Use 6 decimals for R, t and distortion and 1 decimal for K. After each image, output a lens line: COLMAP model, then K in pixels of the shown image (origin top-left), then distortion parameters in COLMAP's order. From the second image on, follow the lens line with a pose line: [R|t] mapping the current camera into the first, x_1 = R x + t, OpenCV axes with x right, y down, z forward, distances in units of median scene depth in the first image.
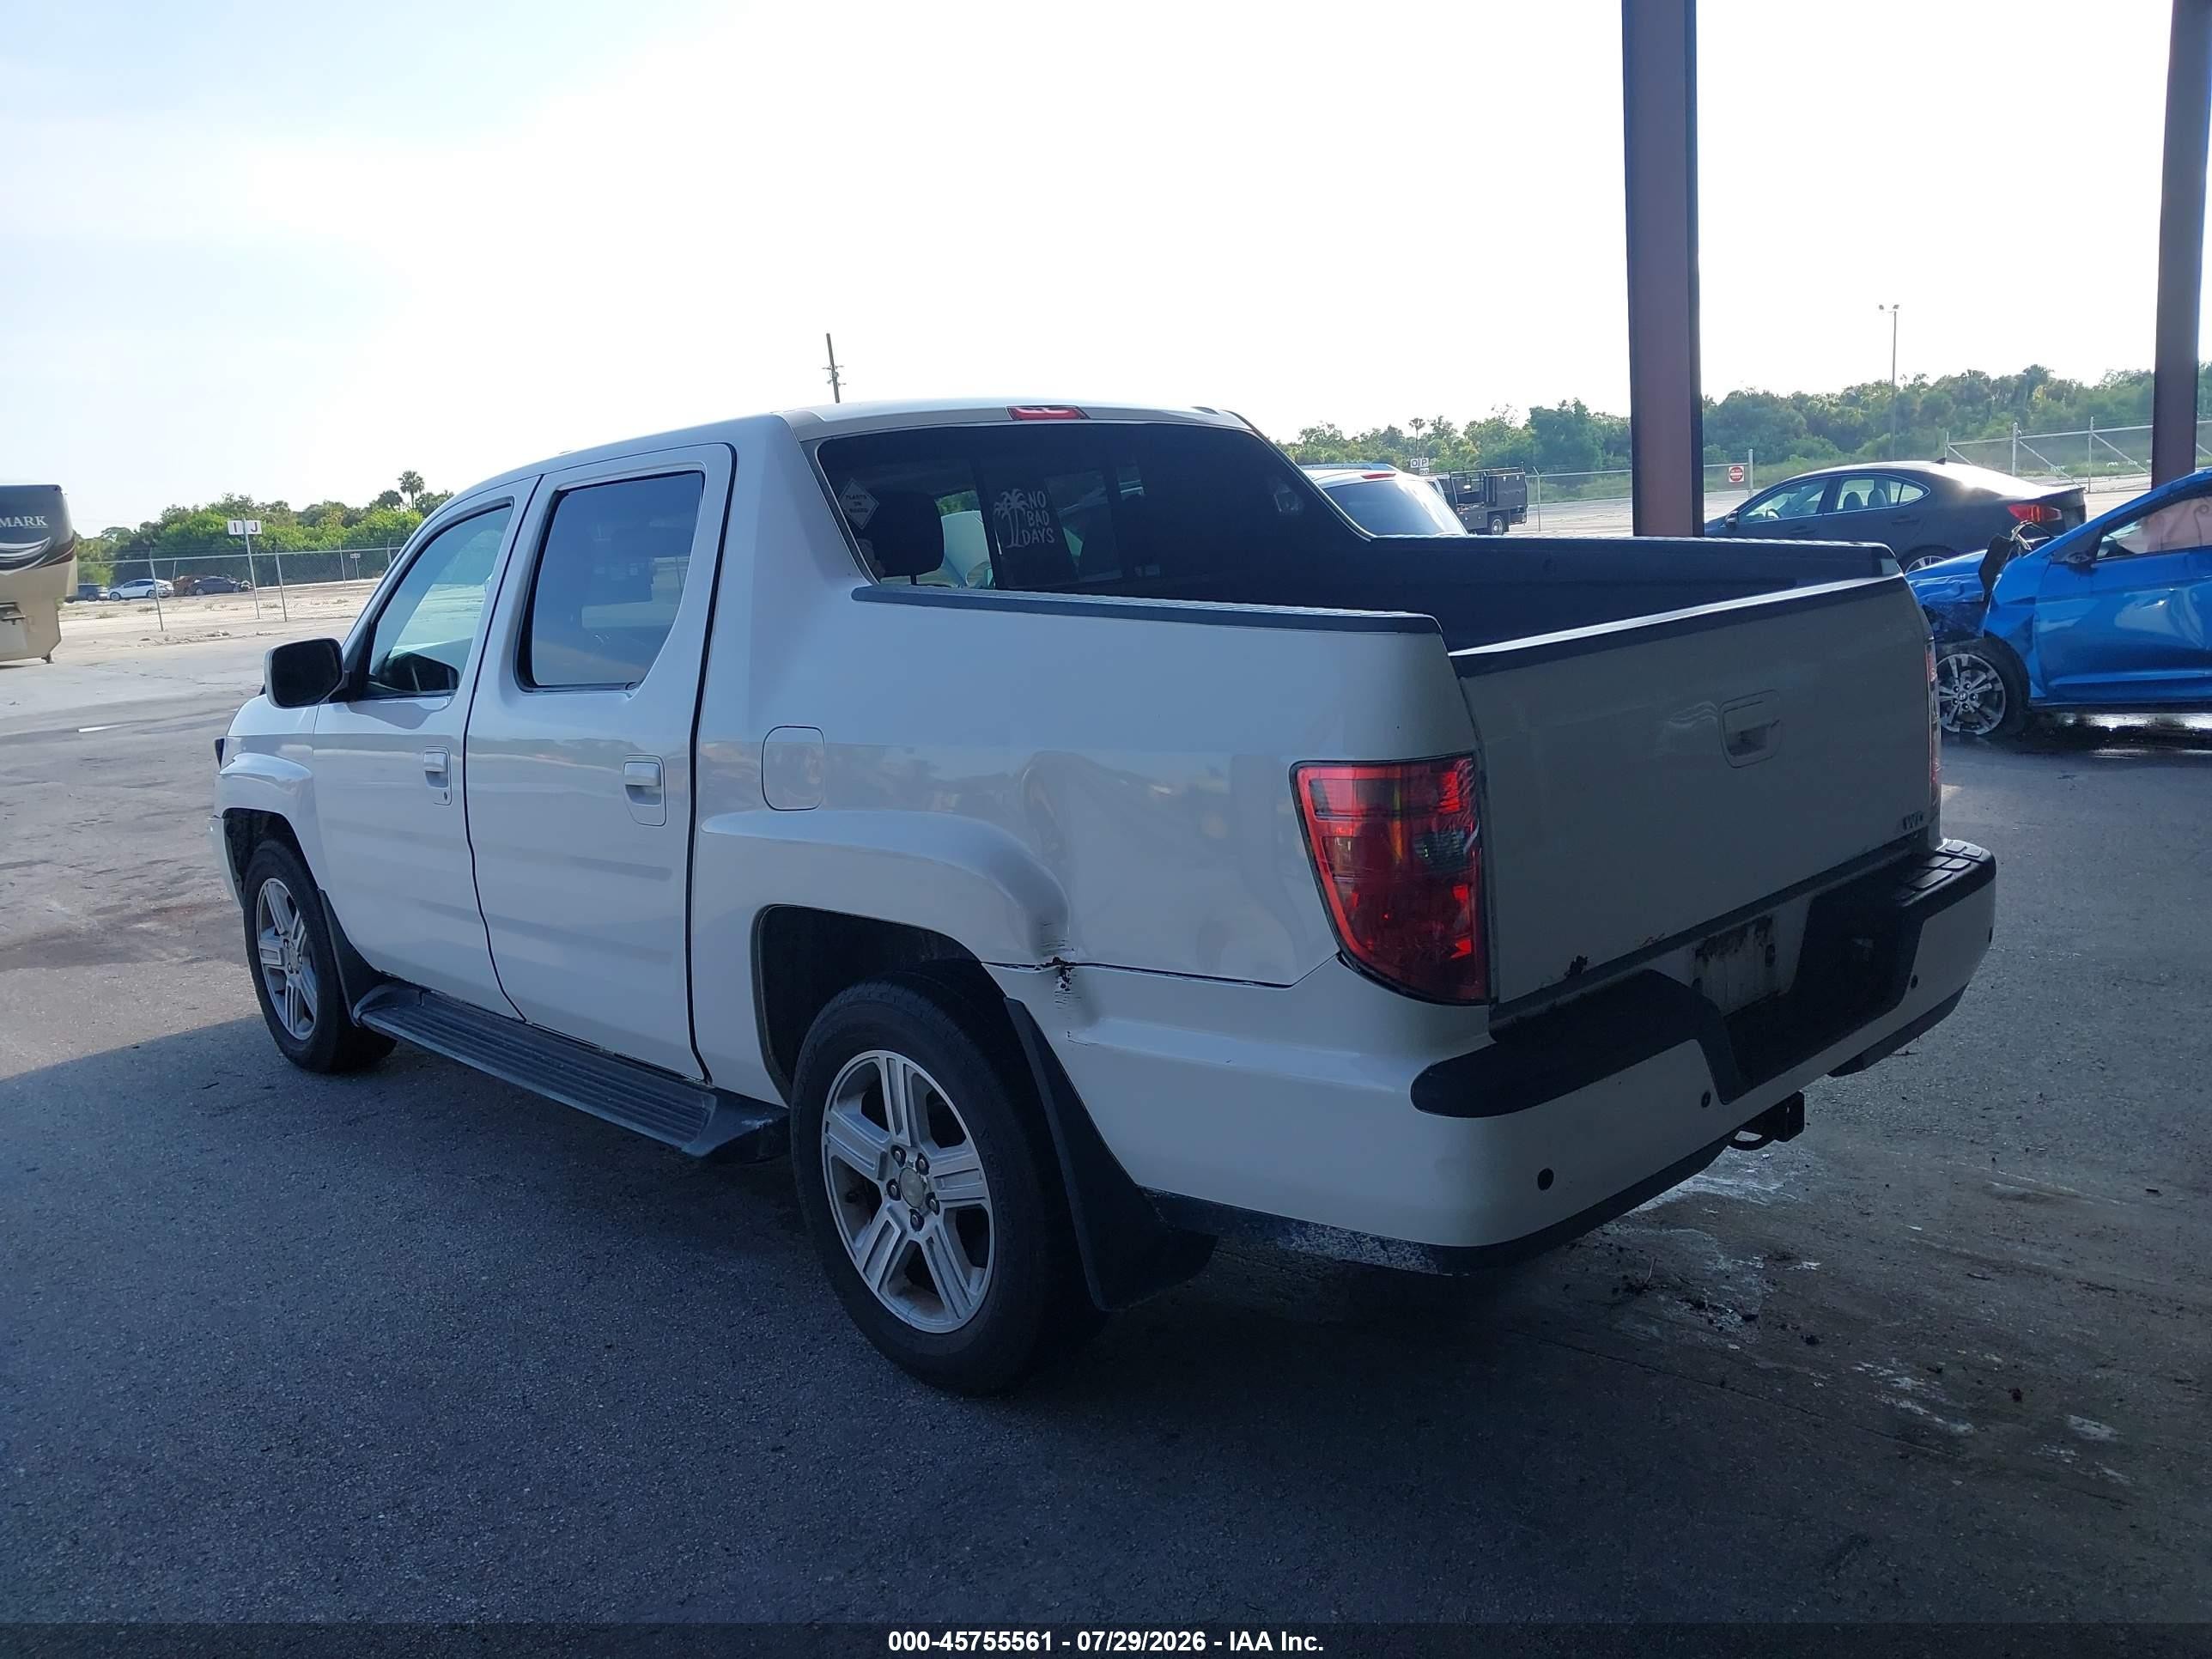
lens RADIAL K [[1789.4, 0, 1203.6], [0, 1789.4, 829.8], [0, 0, 1]] dist [0.036859, -0.059146]
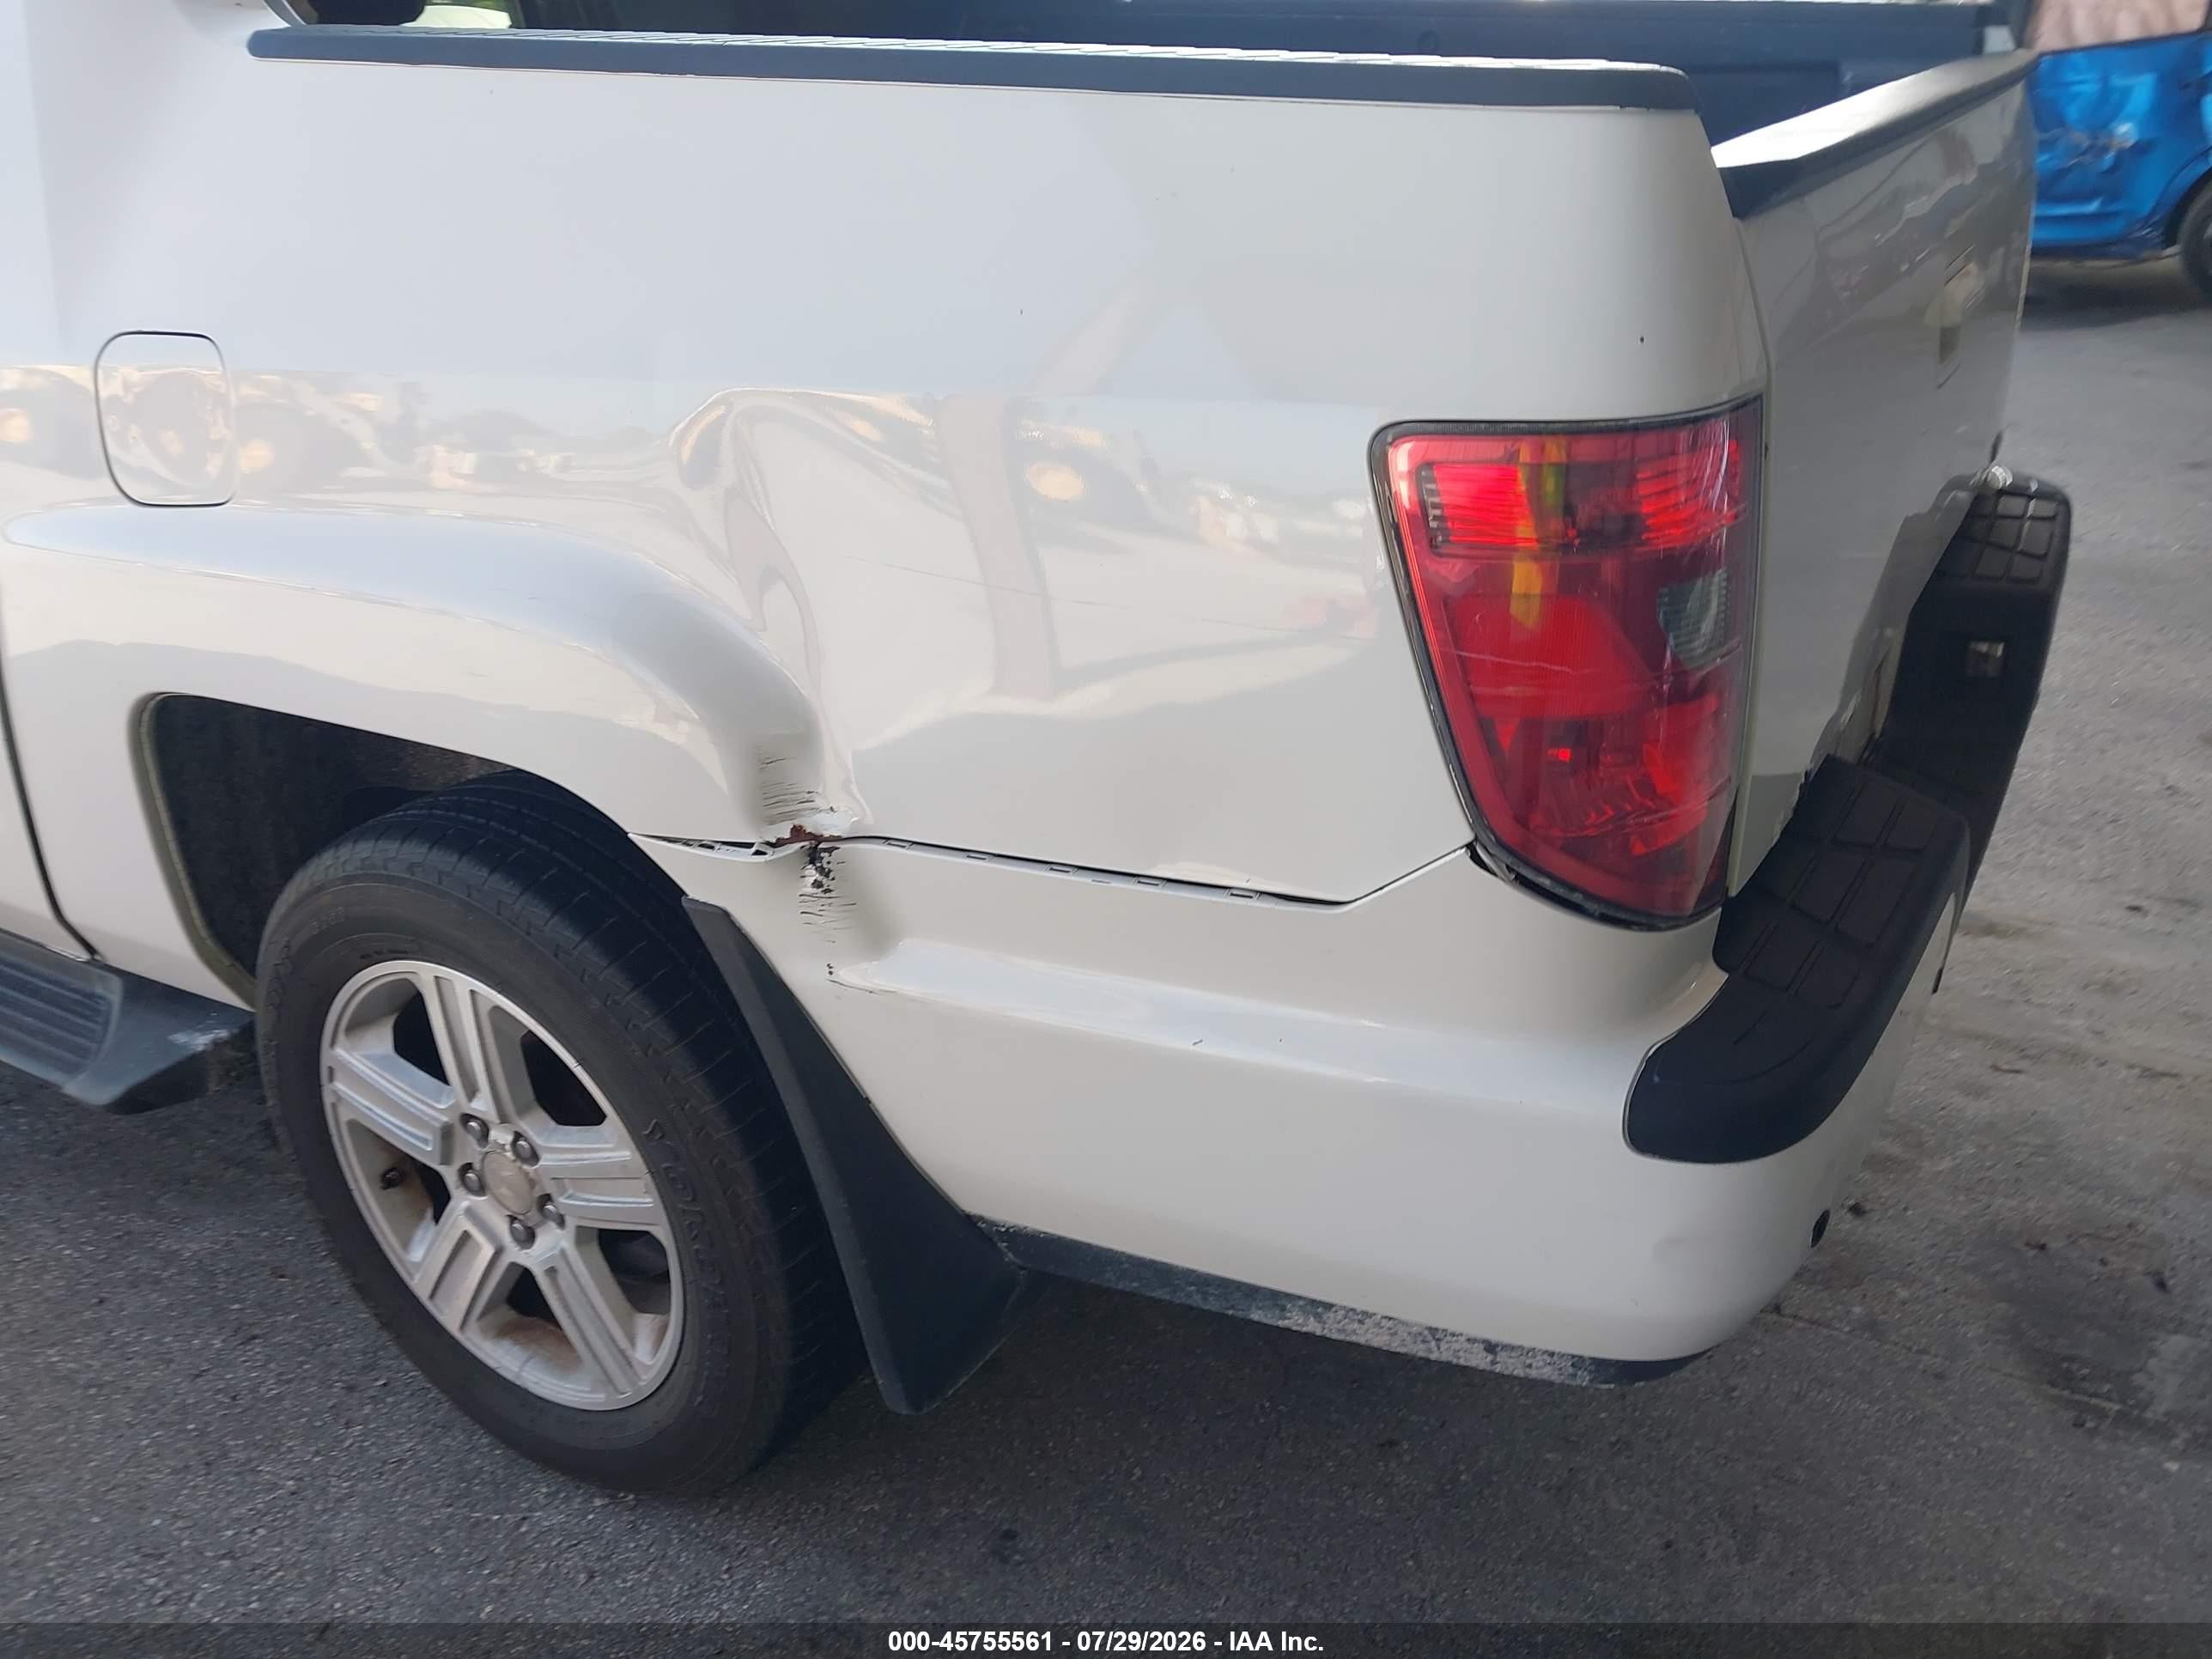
lens RADIAL K [[1542.8, 0, 1017.0], [0, 1542.8, 749.5], [0, 0, 1]] dist [0.004870, 0.002215]
pose [[0.973660, -0.071839, 0.216394, -0.102216], [0.018482, 0.970810, 0.239135, -0.042901], [-0.227256, -0.228837, 0.946566, 0.538037]]
